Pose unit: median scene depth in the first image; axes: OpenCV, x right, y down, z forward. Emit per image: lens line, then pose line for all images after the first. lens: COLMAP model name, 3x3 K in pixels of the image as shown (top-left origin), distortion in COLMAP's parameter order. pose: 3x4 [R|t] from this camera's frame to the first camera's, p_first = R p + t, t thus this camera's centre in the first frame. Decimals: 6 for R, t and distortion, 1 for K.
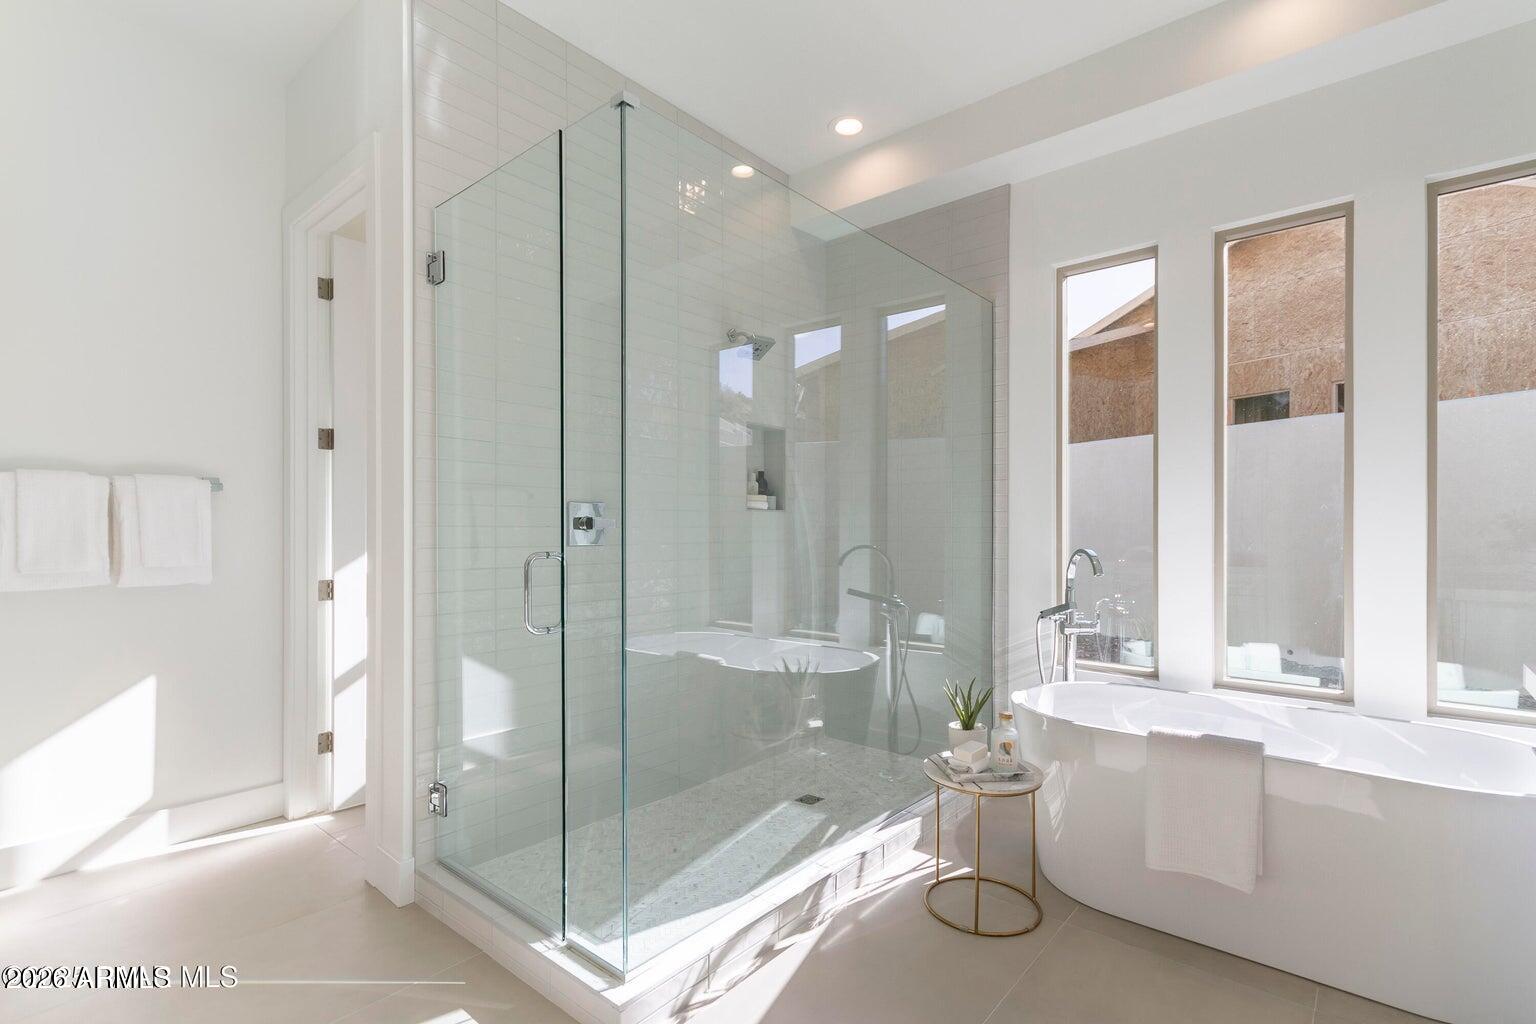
lens RADIAL K [[716.9, 0, 772.0], [0, 716.9, 527.8], [0, 0, 1]] dist [0.000194, 0.000003]
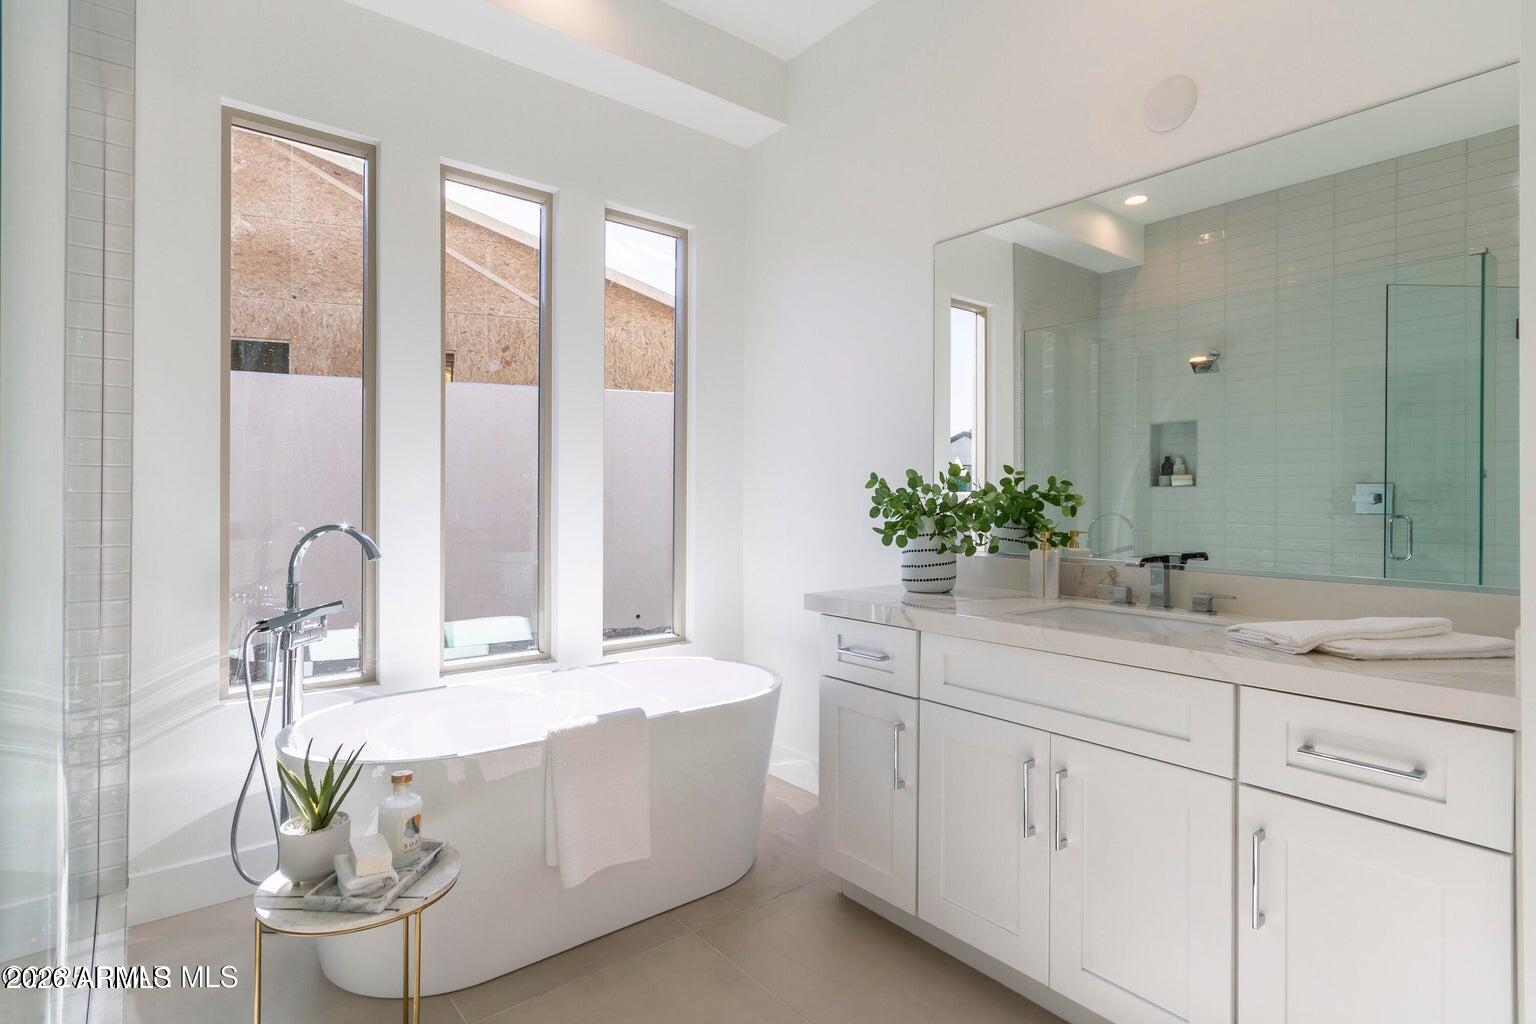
lens RADIAL K [[784.3, 0, 772.9], [0, 784.3, 496.7], [0, 0, 1]] dist [0.001141, 0.000178]
pose [[0.174511, 0.002391, 0.984652, -0.255011], [-0.004189, 0.999990, -0.001686, 0.000280], [-0.984646, -0.003830, 0.174519, 0.408327]]
